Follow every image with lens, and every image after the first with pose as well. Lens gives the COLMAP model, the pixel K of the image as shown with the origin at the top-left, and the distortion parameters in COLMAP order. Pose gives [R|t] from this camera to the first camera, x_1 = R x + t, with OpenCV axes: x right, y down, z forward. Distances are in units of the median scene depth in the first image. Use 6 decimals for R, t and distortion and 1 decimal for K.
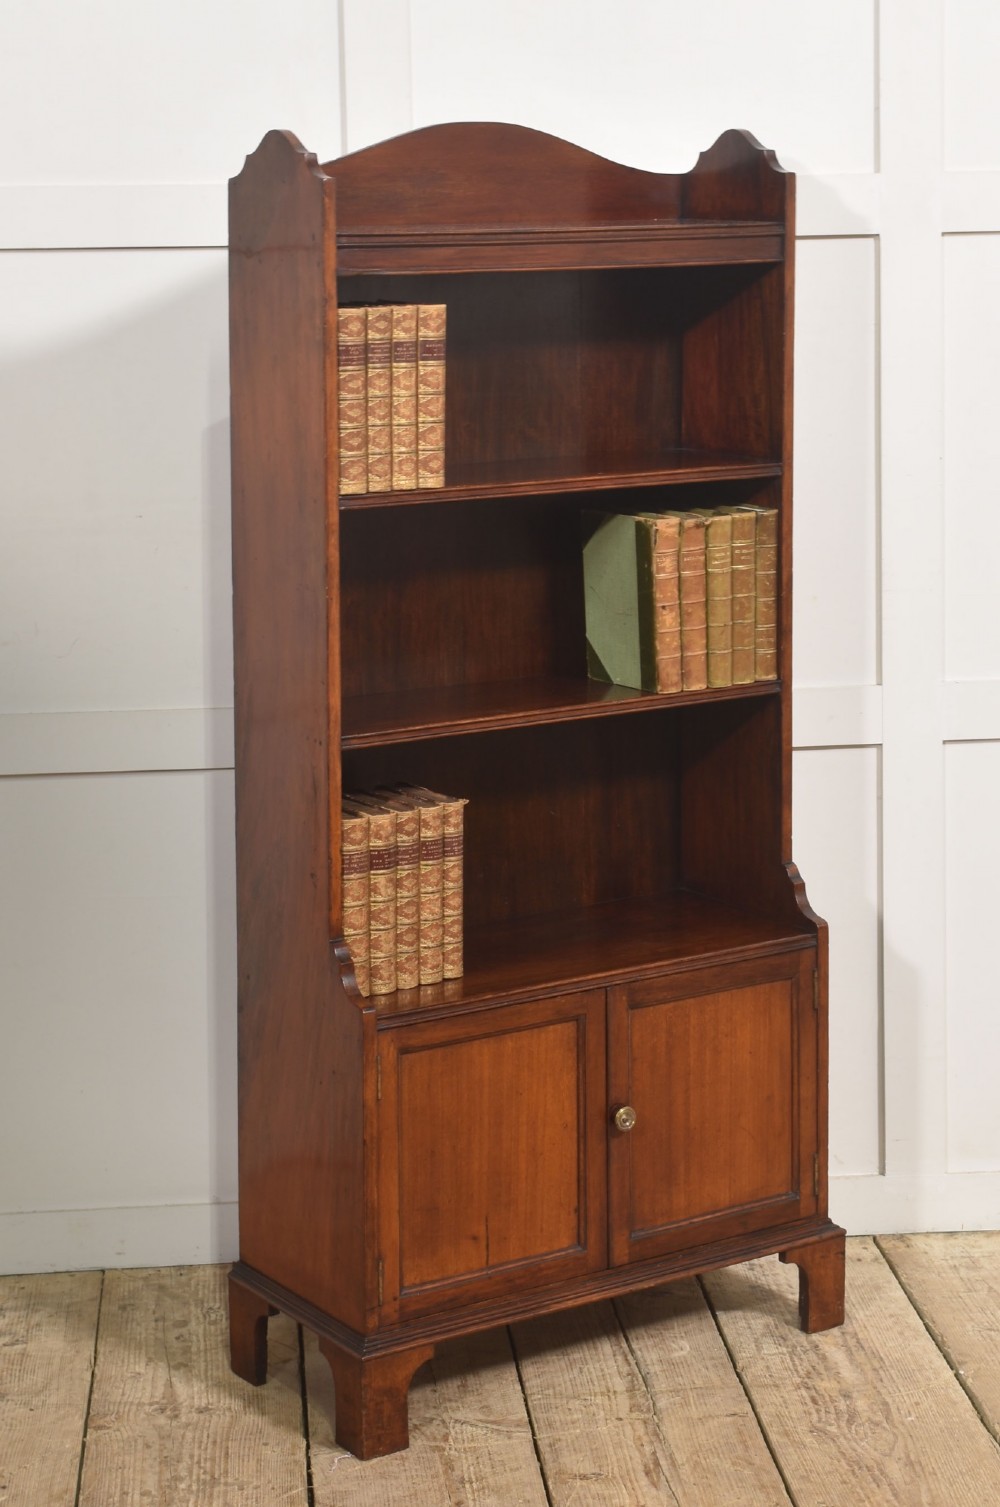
lens RADIAL K [[2669.6, 0, 497.7], [0, 2669.6, 860.9], [0, 0, 1]] dist [0.036982, -0.096275]
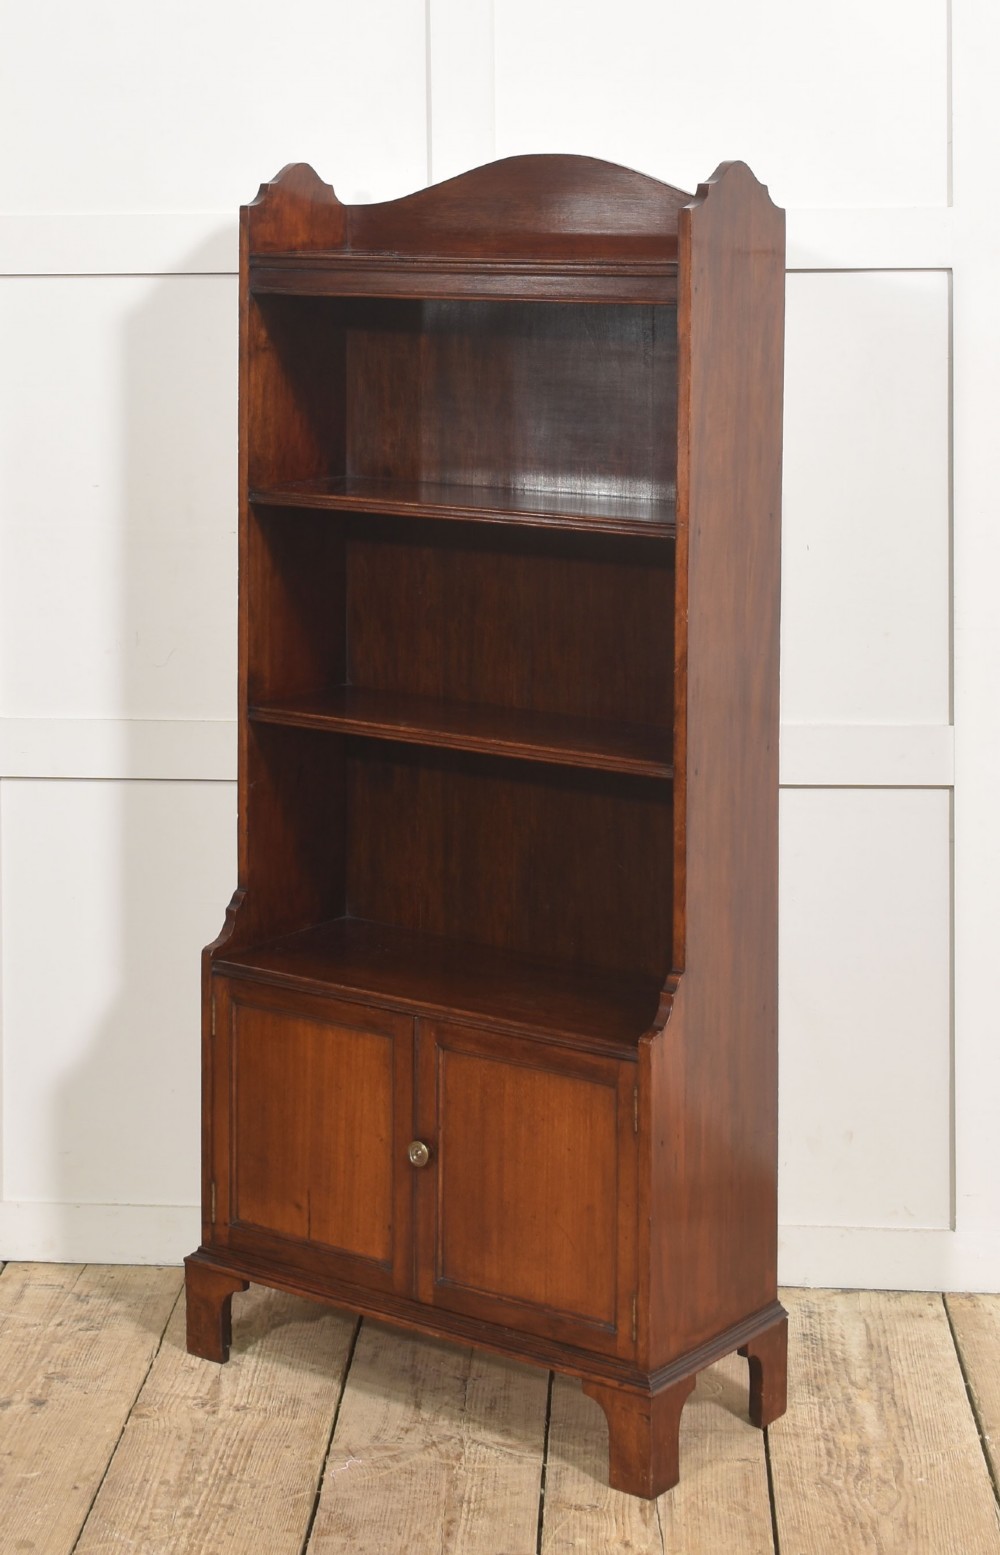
lens RADIAL K [[2758.0, 0, 498.8], [0, 2758.0, 844.5], [0, 0, 1]] dist [-0.009515, 0.092960]
pose [[0.394710, 0.216632, -0.892903, 0.949322], [-0.234479, 0.963379, 0.130079, -0.154151], [0.888383, 0.158024, 0.431051, 0.569961]]
